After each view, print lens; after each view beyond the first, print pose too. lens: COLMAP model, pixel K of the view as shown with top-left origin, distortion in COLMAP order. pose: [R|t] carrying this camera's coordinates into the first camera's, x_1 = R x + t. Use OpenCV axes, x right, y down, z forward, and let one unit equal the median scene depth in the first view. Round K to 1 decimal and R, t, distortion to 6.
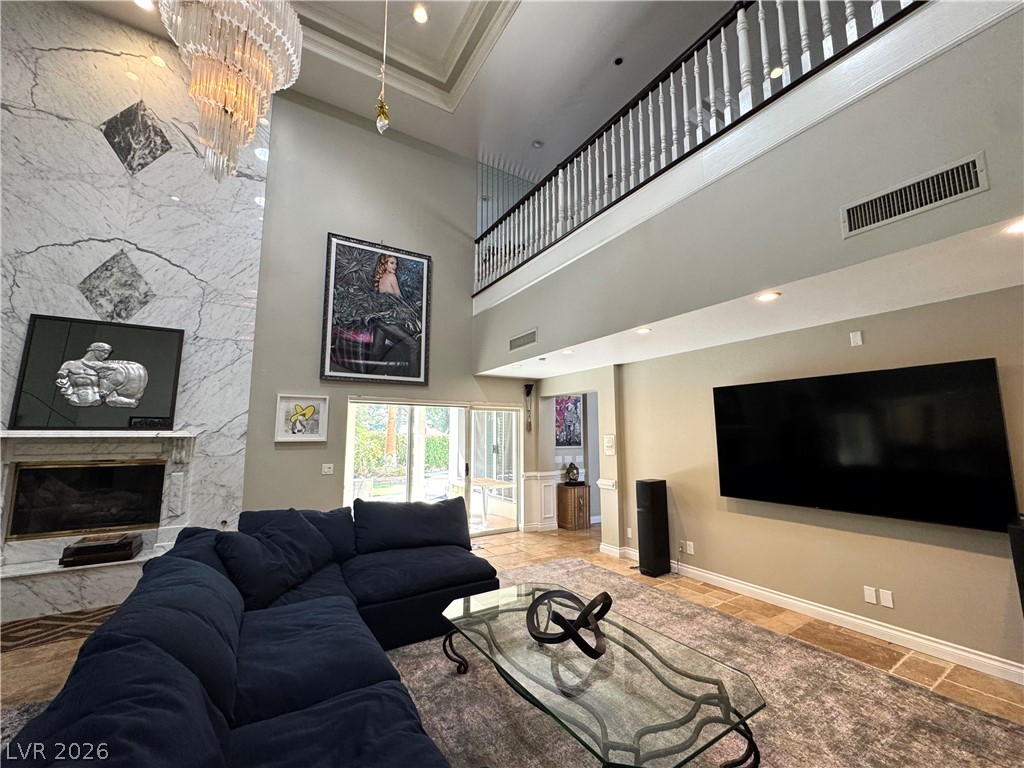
lens RADIAL K [[407.8, 0, 512.0], [0, 407.8, 384.0], [0, 0, 1]] dist [-0.001443, 0.000155]
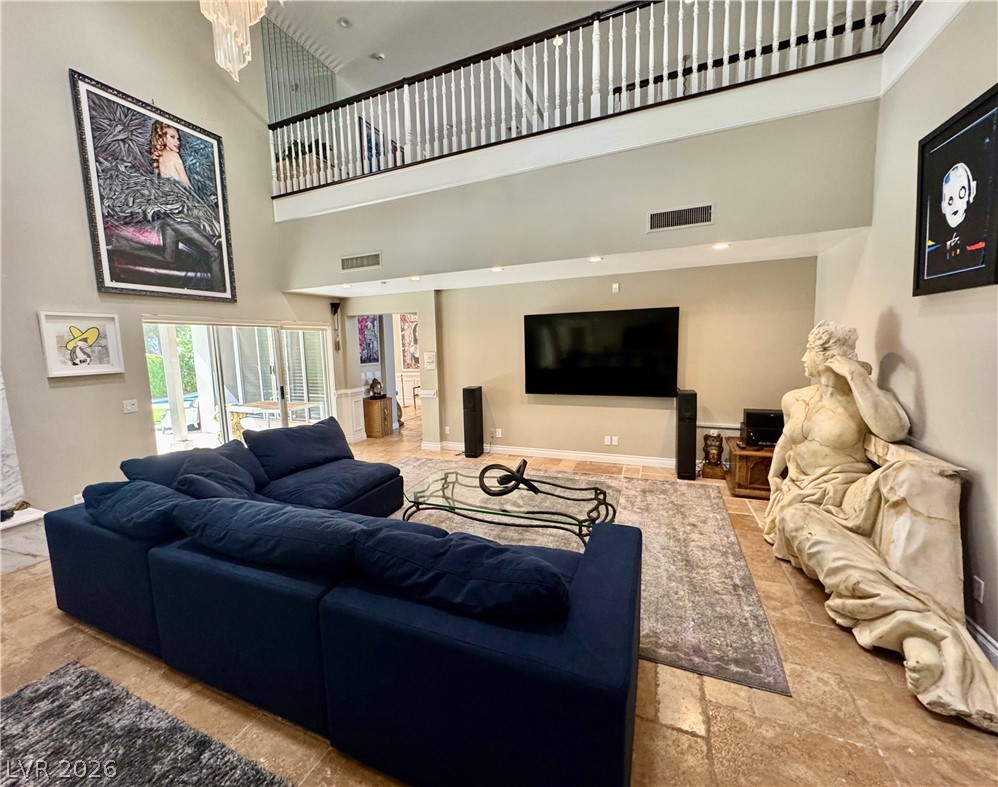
lens RADIAL K [[416.5, 0, 473.6], [0, 416.5, 392.6], [0, 0, 1]] dist [-0.000099, -0.000381]
pose [[0.829414, -0.086775, 0.551854, -0.310648], [-0.043133, 0.974965, 0.218133, -0.025618], [-0.556967, -0.204725, 0.804907, -0.040200]]
